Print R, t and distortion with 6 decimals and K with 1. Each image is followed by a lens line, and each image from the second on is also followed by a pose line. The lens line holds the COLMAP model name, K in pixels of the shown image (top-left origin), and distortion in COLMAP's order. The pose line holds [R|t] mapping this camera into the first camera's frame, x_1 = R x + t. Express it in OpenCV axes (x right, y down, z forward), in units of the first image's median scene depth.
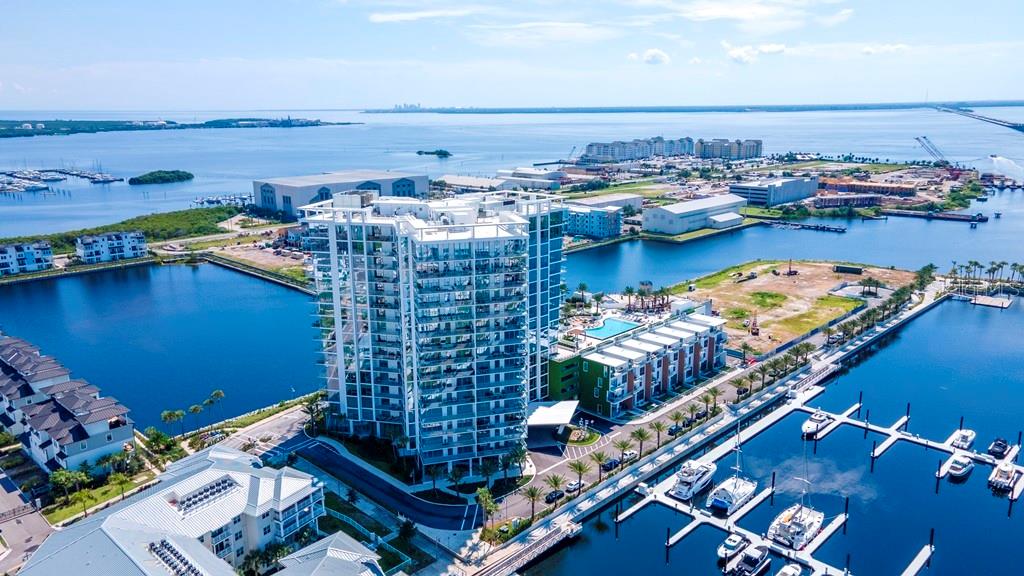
lens RADIAL K [[737.5, 0, 512.0], [0, 737.5, 288.0], [0, 0, 1]] dist [0.054116, 0.003787]
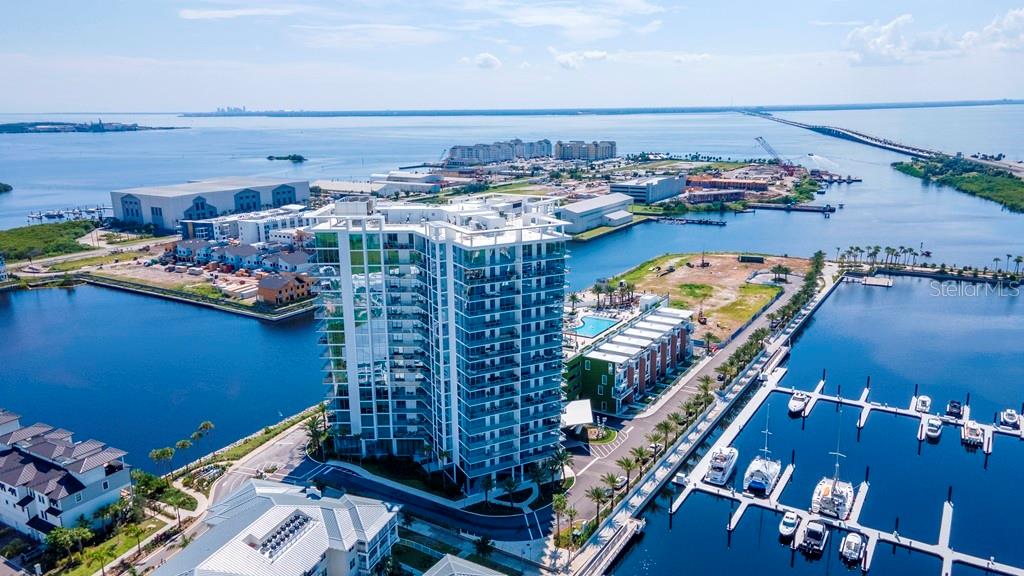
lens RADIAL K [[738.5, 0, 512.0], [0, 738.5, 288.0], [0, 0, 1]] dist [0.047577, 0.007847]
pose [[0.977058, -0.053487, 0.206148, -0.174570], [0.054371, 0.998520, 0.001380, -0.005157], [-0.205917, 0.009860, 0.978520, 0.027170]]
